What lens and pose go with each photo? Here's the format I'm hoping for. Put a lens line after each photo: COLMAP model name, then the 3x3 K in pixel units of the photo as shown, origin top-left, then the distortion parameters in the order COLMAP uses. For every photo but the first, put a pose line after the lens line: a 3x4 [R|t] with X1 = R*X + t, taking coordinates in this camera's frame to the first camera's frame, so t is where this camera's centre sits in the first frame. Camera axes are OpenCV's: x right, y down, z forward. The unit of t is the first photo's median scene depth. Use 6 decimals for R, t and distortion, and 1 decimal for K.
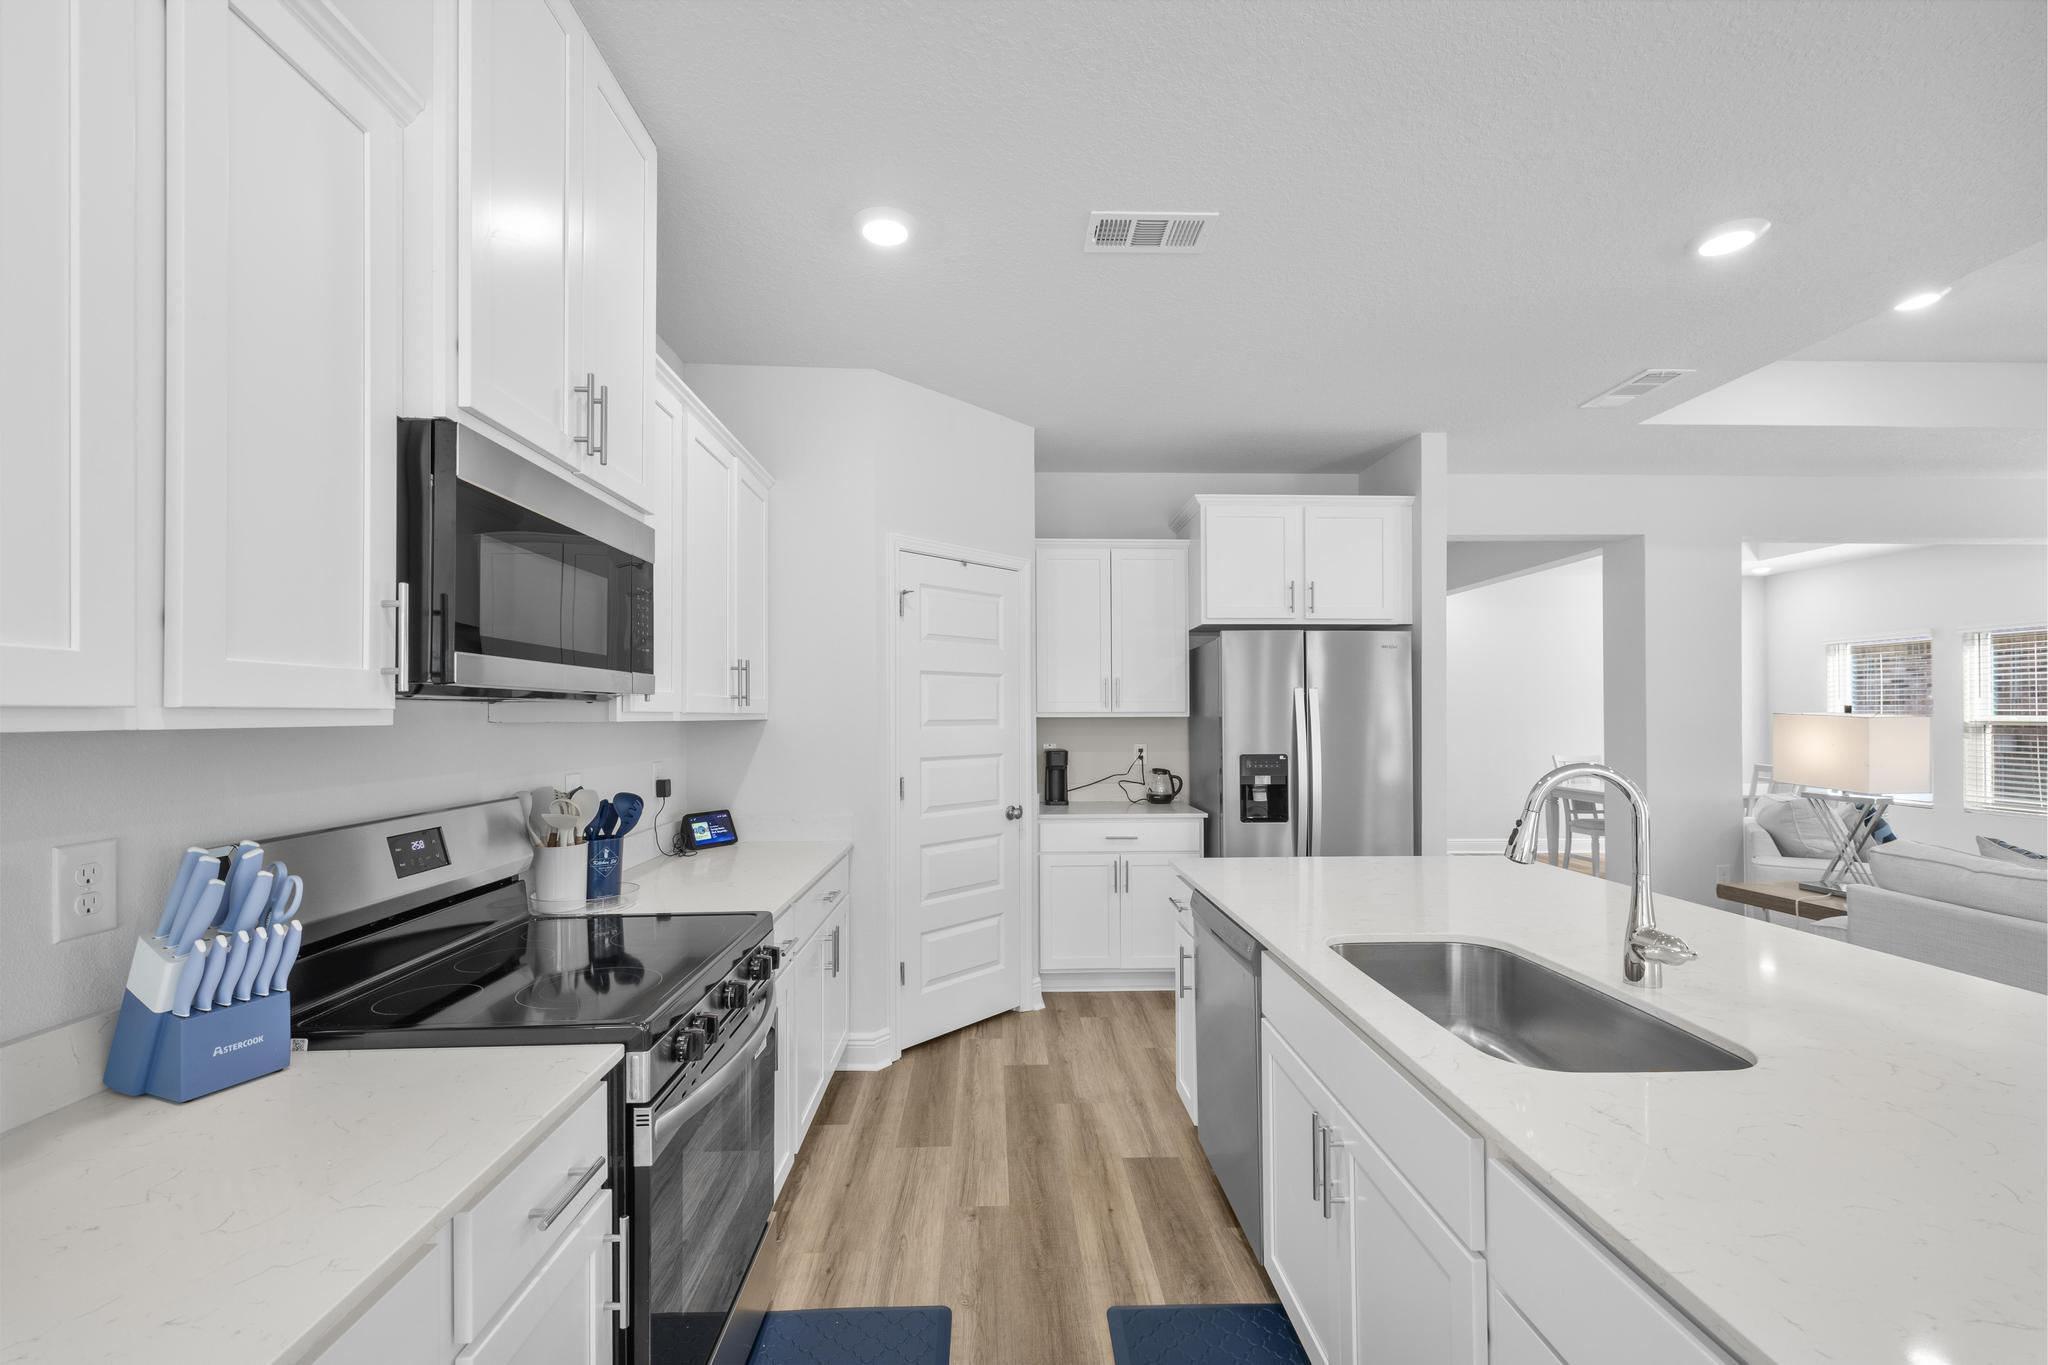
lens RADIAL K [[857.3, 0, 1021.1], [0, 857.3, 701.6], [0, 0, 1]] dist [-0.000412, 0.000788]
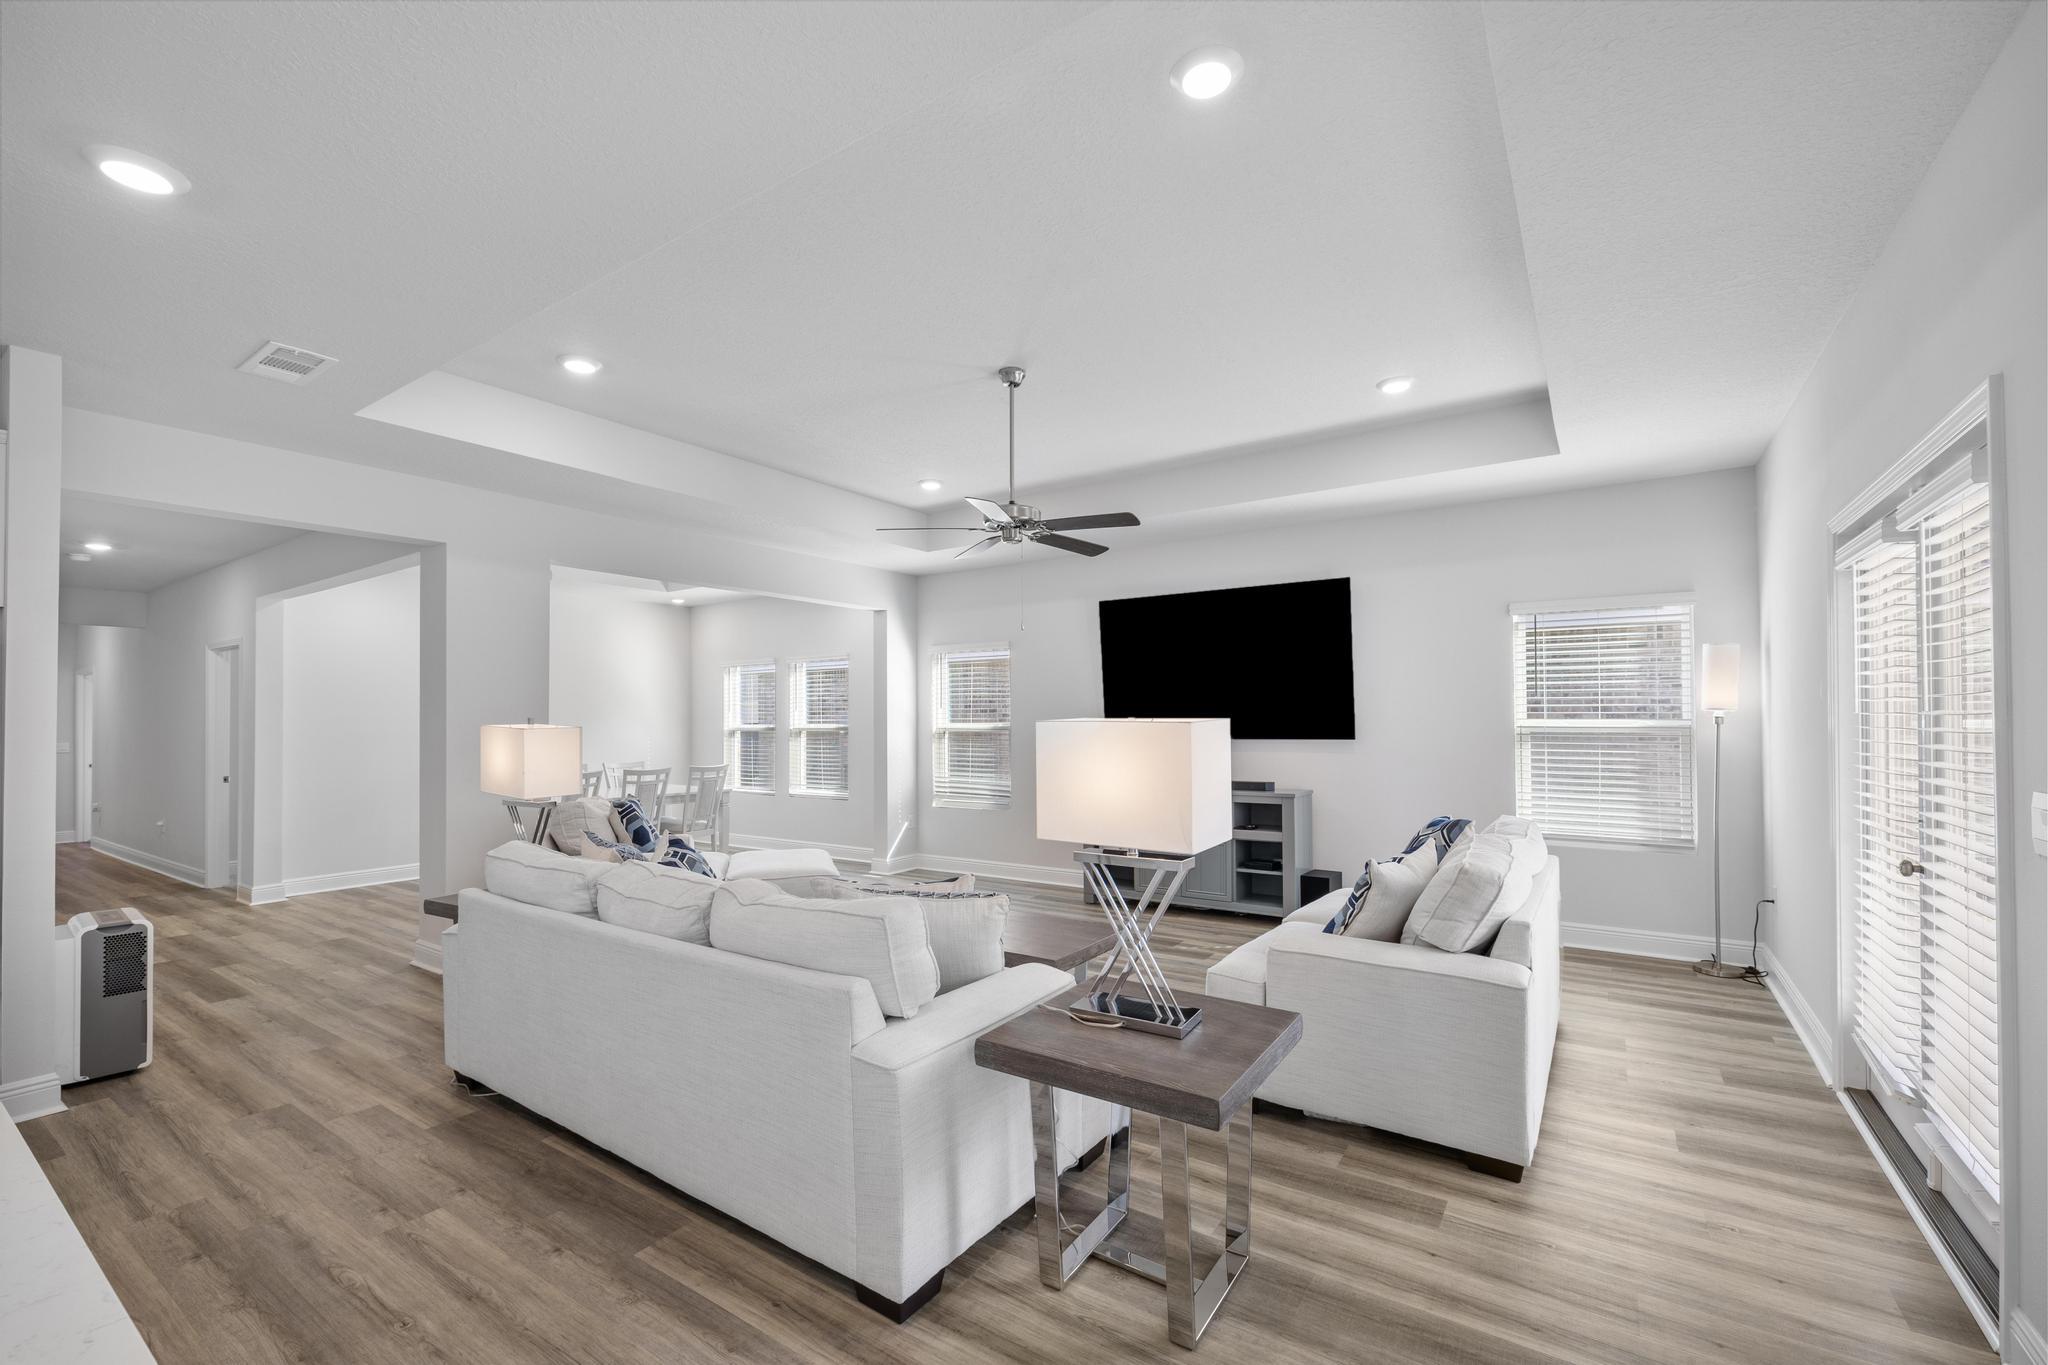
lens RADIAL K [[857.3, 0, 1015.7], [0, 857.3, 702.5], [0, 0, 1]] dist [-0.000412, 0.000788]
pose [[0.600667, 0.011769, 0.799413, 0.420043], [-0.004308, 0.999925, -0.011483, -0.006424], [-0.799488, 0.003453, 0.600672, -0.130217]]
